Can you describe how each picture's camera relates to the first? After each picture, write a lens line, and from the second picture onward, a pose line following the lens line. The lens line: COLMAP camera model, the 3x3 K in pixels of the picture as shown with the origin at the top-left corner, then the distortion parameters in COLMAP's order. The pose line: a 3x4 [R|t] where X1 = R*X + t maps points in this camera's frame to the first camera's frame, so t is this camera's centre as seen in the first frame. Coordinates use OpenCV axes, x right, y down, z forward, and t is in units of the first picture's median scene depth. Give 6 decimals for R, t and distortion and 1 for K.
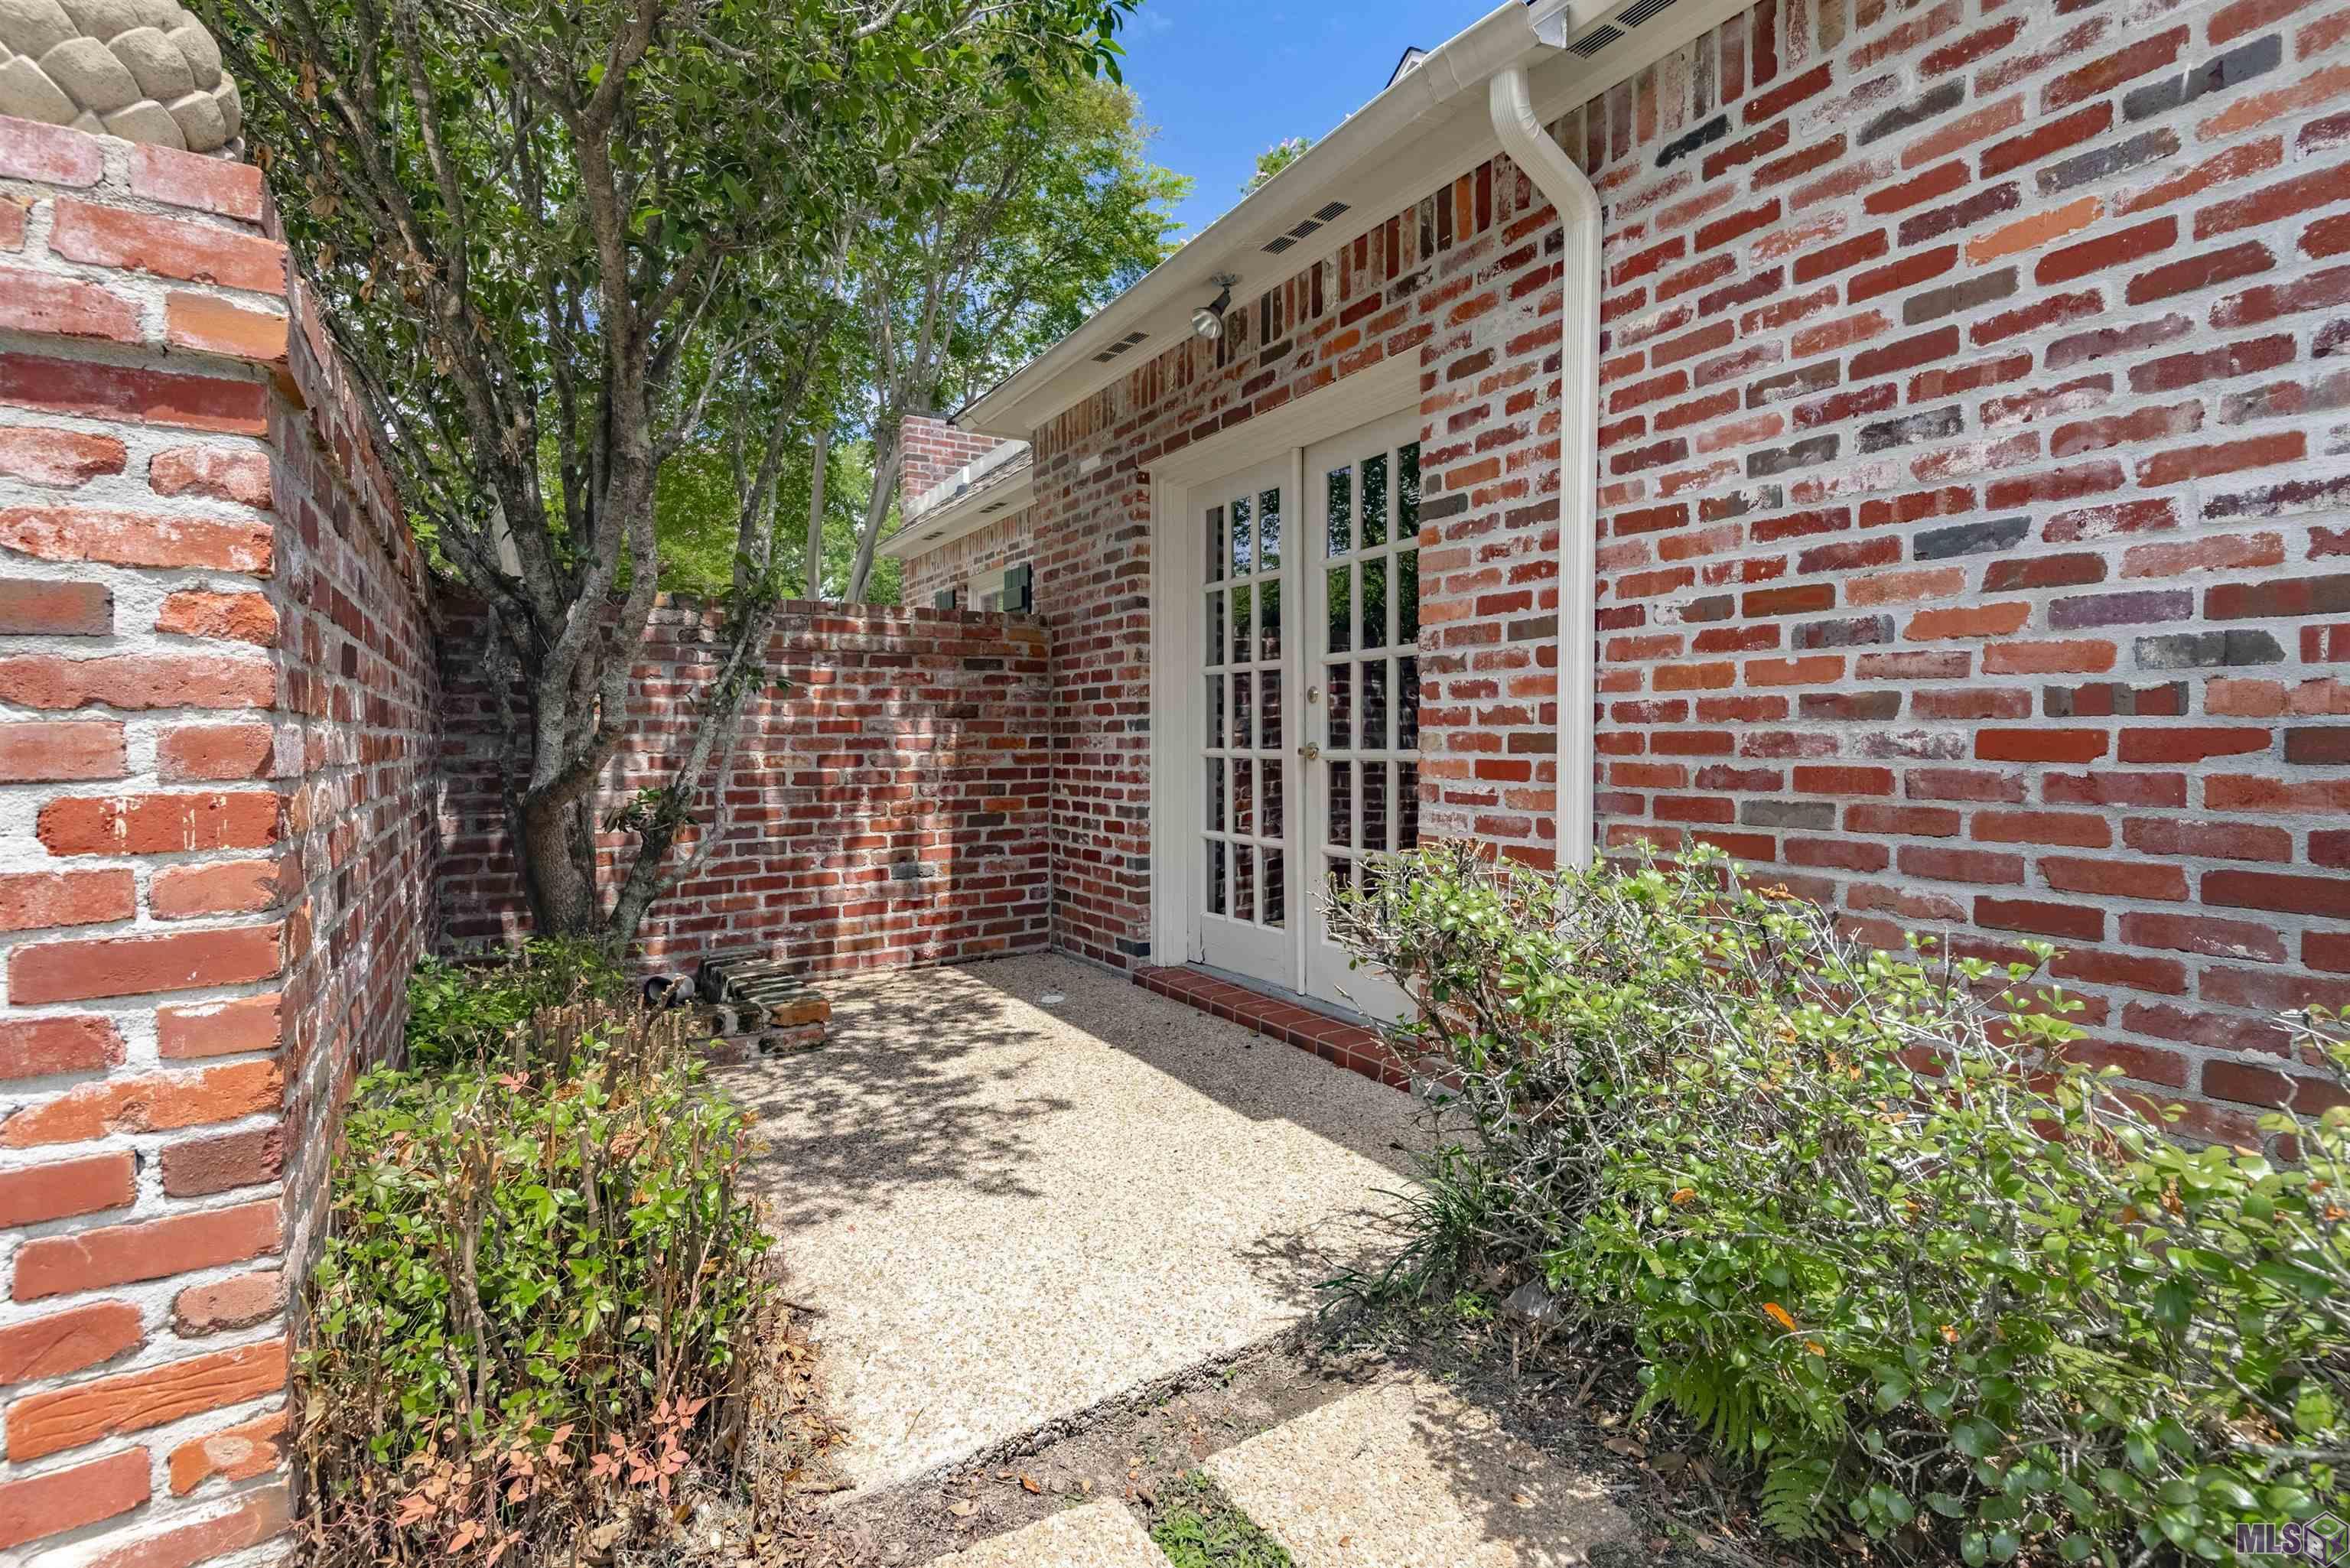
lens RADIAL K [[1118.0, 0, 1182.9], [0, 1118.0, 788.8], [0, 0, 1]] dist [0.042301, -0.025475]
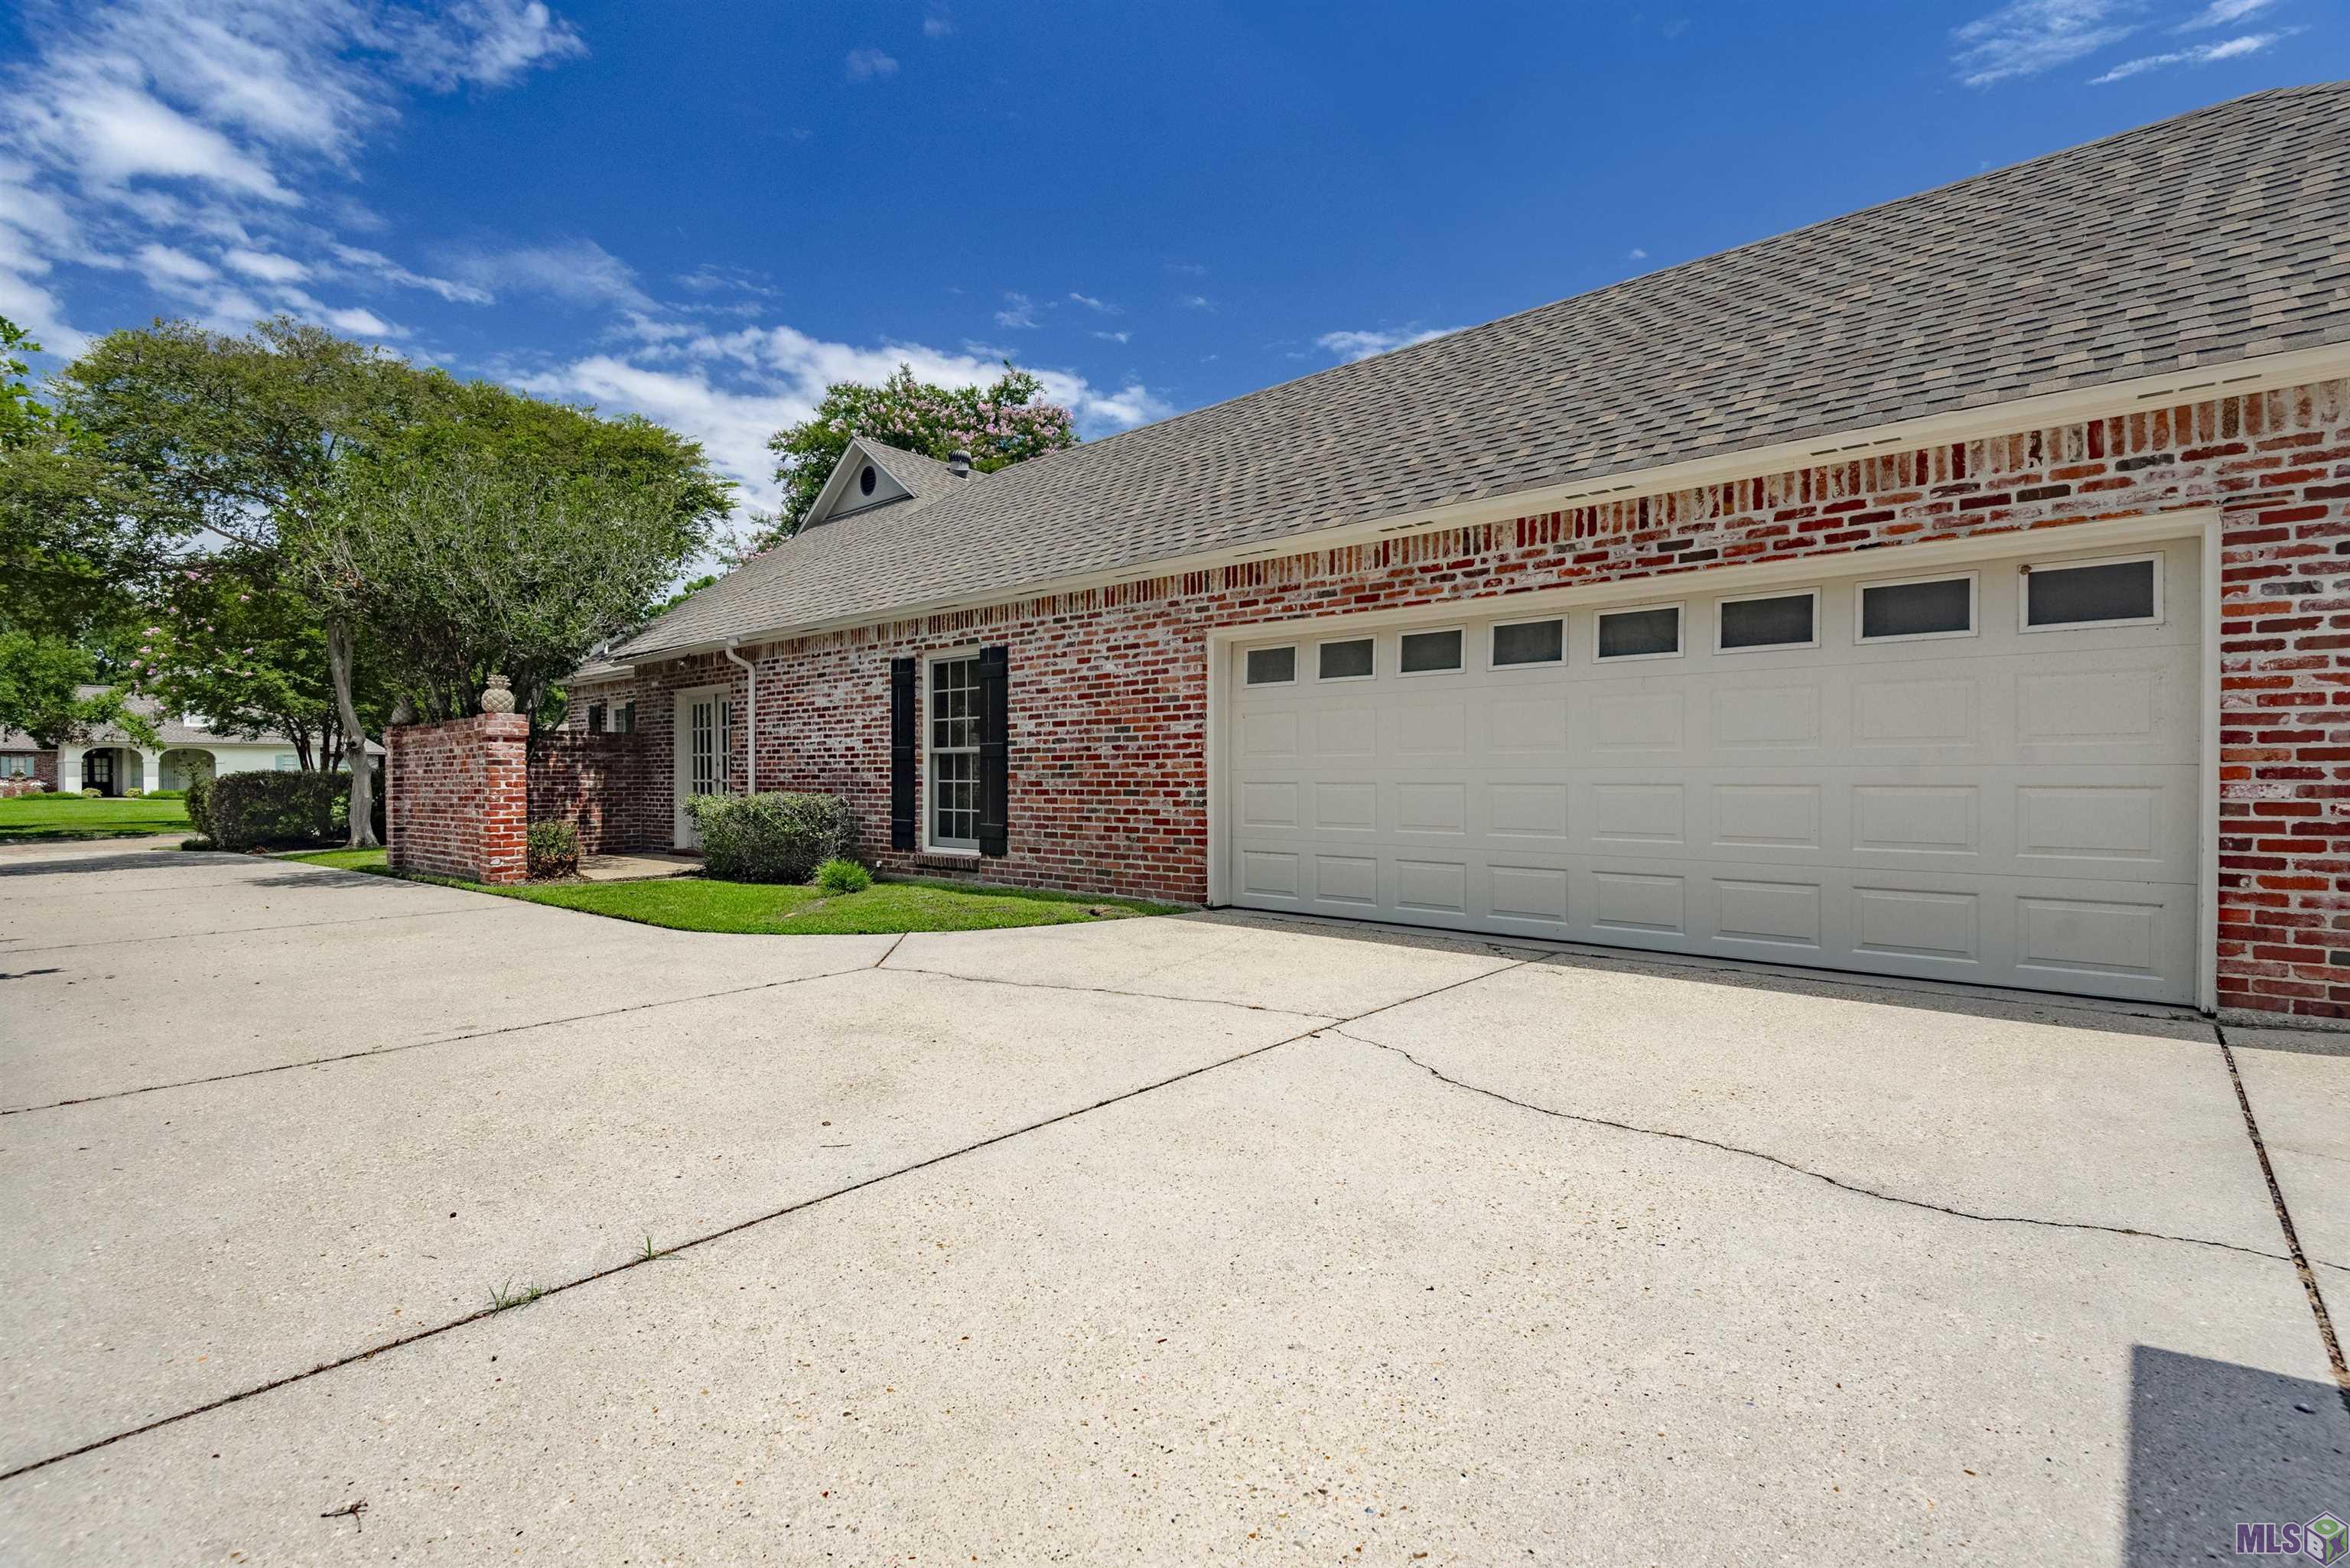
lens RADIAL K [[1118.0, 0, 1182.9], [0, 1118.0, 788.8], [0, 0, 1]] dist [0.042301, -0.025475]
pose [[0.959705, -0.001285, 0.281005, 0.657992], [0.011966, 0.999269, -0.036299, 0.174124], [-0.280753, 0.038199, 0.959019, -3.522532]]
